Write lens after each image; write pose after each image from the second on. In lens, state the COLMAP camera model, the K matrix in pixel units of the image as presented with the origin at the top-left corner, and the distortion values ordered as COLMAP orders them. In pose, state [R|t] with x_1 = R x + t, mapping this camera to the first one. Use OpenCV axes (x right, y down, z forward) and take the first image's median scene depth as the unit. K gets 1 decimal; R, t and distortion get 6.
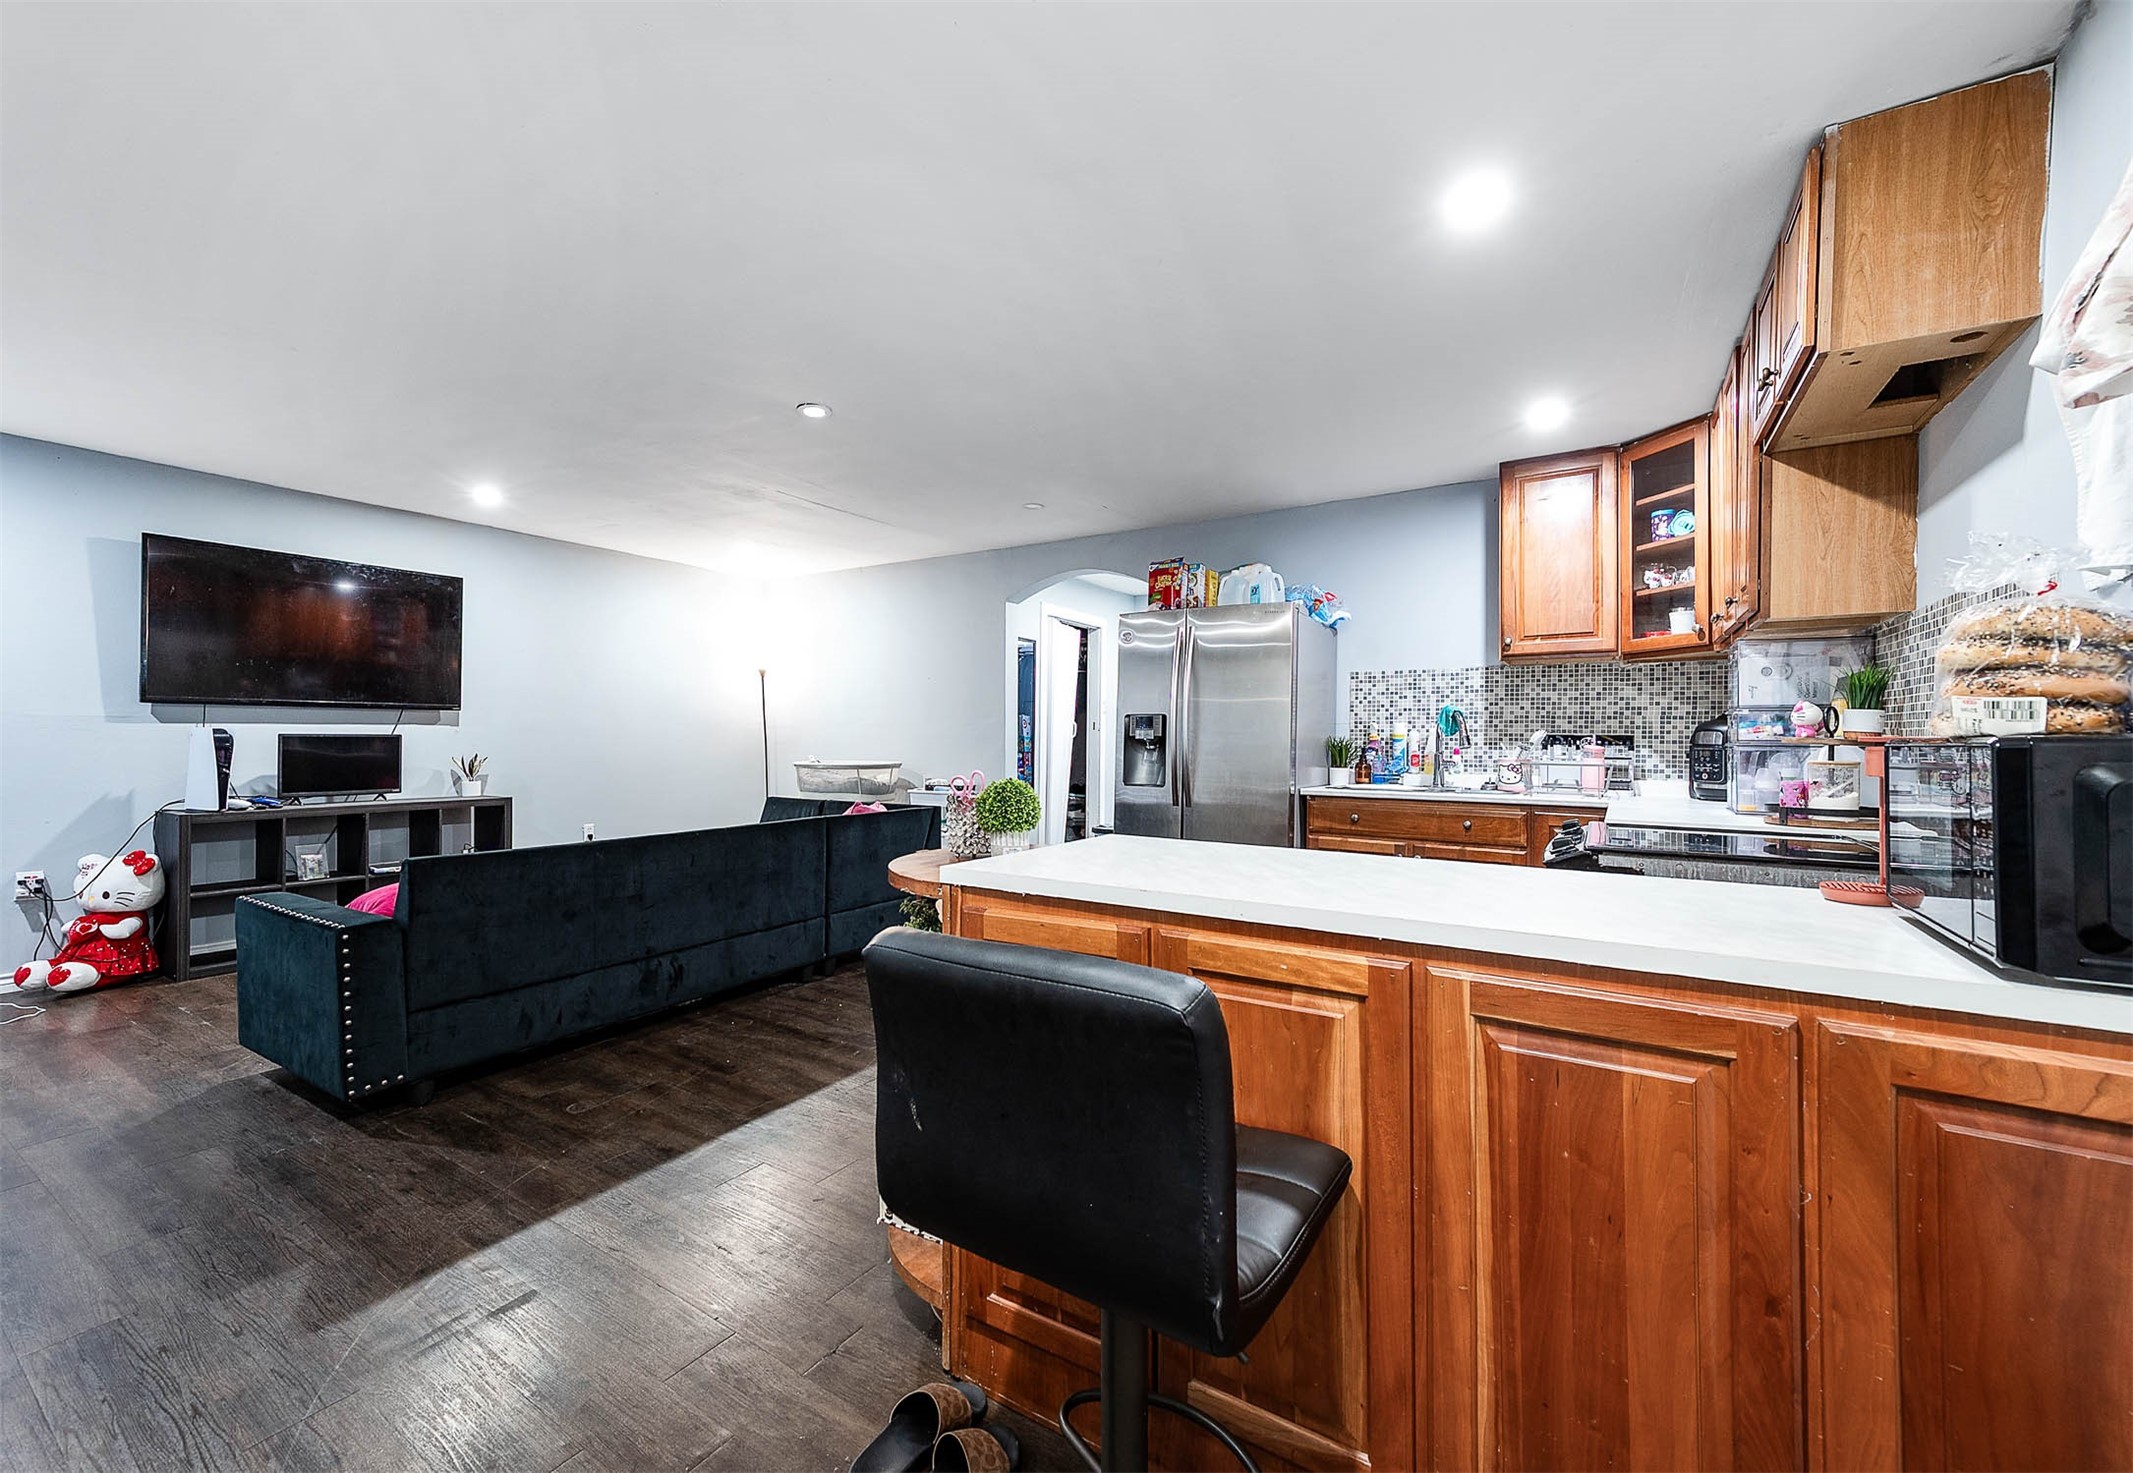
lens RADIAL K [[864.7, 0, 1046.9], [0, 864.7, 737.8], [0, 0, 1]] dist [0.004798, 0.000385]
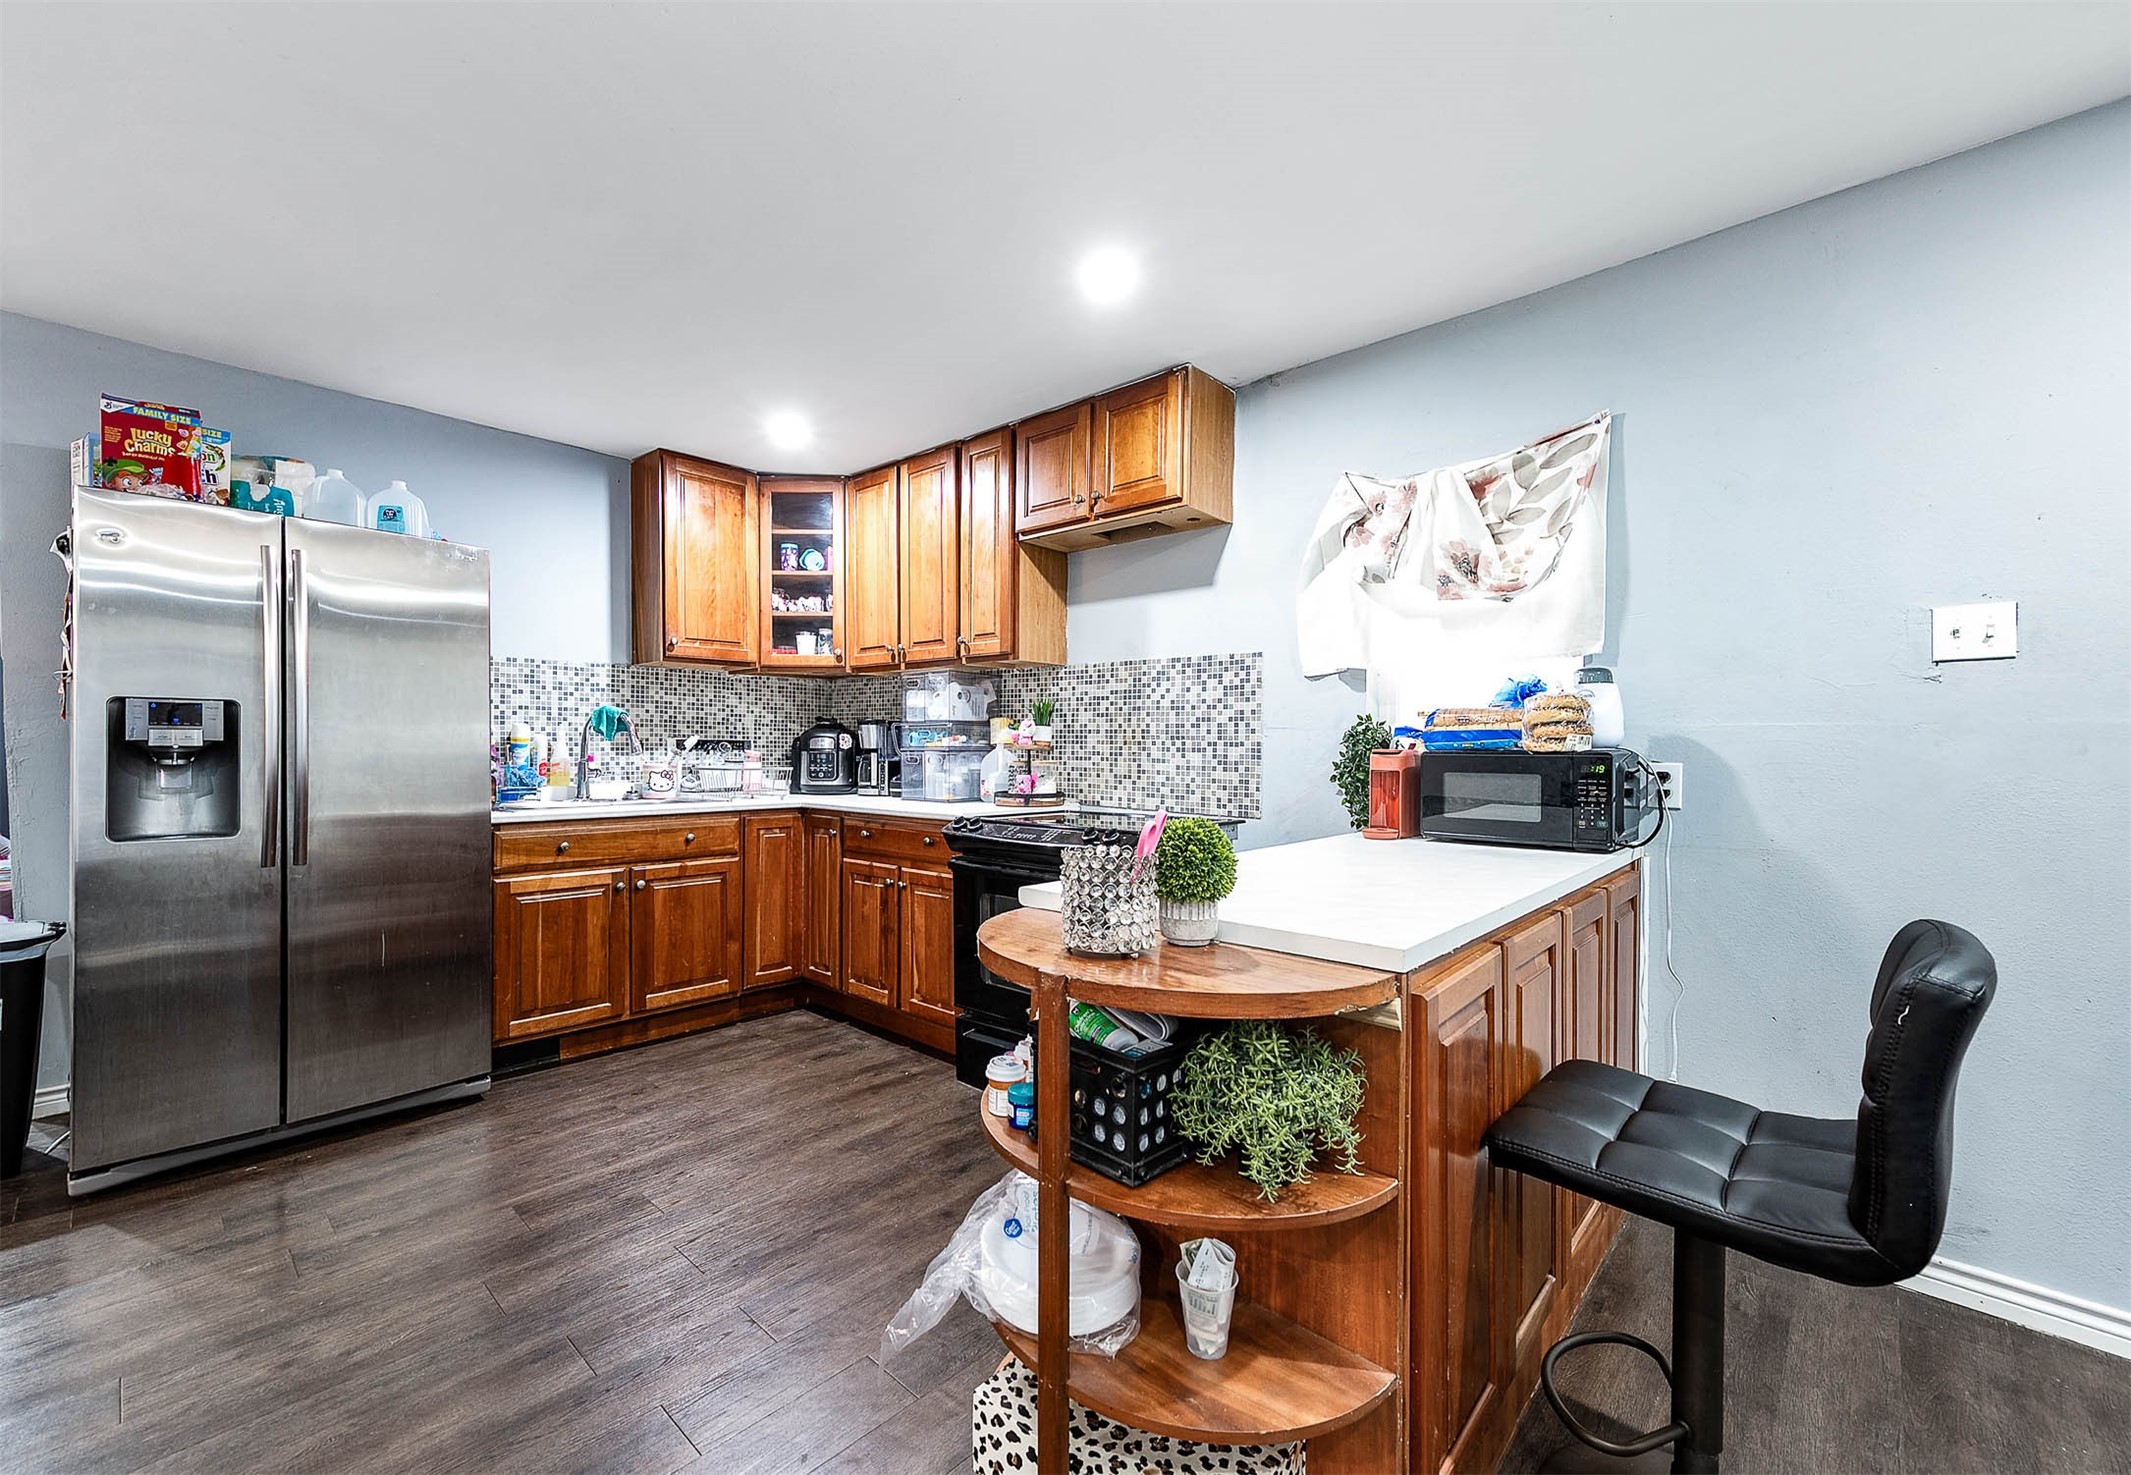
lens RADIAL K [[863.9, 0, 1011.4], [0, 863.9, 756.5], [0, 0, 1]] dist [0.004798, 0.000385]
pose [[0.189134, -0.019583, 0.981756, -0.319631], [-0.006054, 0.999759, 0.021108, -0.007207], [-0.981933, -0.009935, 0.188970, 0.441446]]
